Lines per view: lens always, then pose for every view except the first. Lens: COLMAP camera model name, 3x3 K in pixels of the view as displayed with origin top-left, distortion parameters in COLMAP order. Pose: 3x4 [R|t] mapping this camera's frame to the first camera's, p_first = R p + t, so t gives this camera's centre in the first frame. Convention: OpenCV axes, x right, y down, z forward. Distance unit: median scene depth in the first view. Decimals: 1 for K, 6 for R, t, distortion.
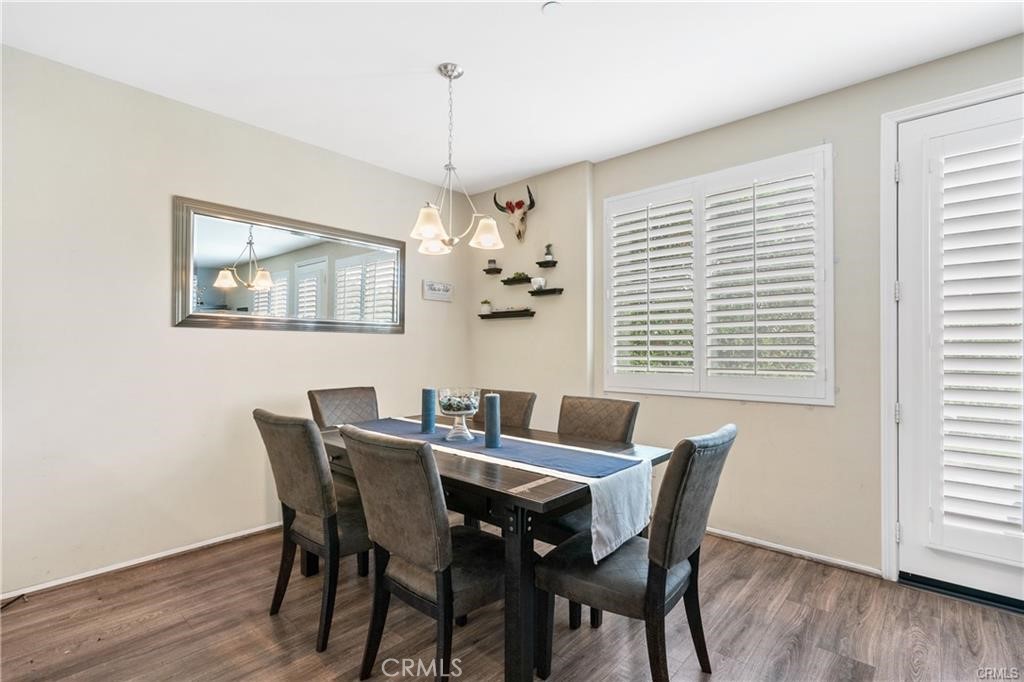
lens RADIAL K [[481.4, 0, 521.2], [0, 481.4, 343.0], [0, 0, 1]] dist [0.007690, 0.001456]
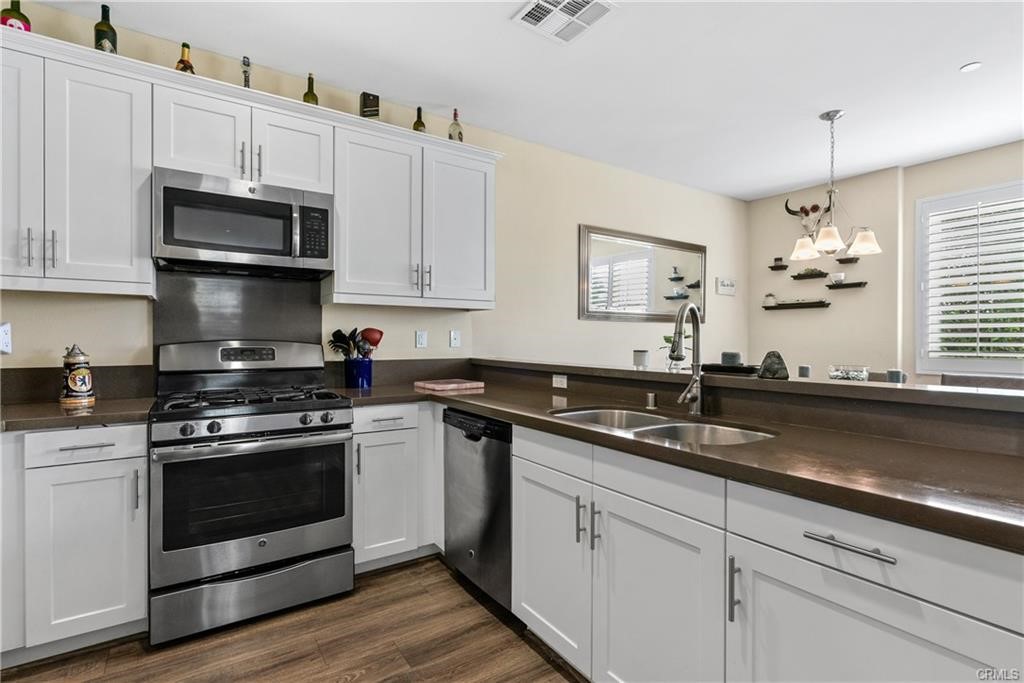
lens RADIAL K [[481.4, 0, 521.2], [0, 481.4, 339.3], [0, 0, 1]] dist [0.007690, 0.001456]
pose [[0.965414, 0.003080, -0.260702, -0.369177], [0.000089, 0.999926, 0.012142, 0.005669], [0.260720, -0.011745, 0.965343, -0.274486]]
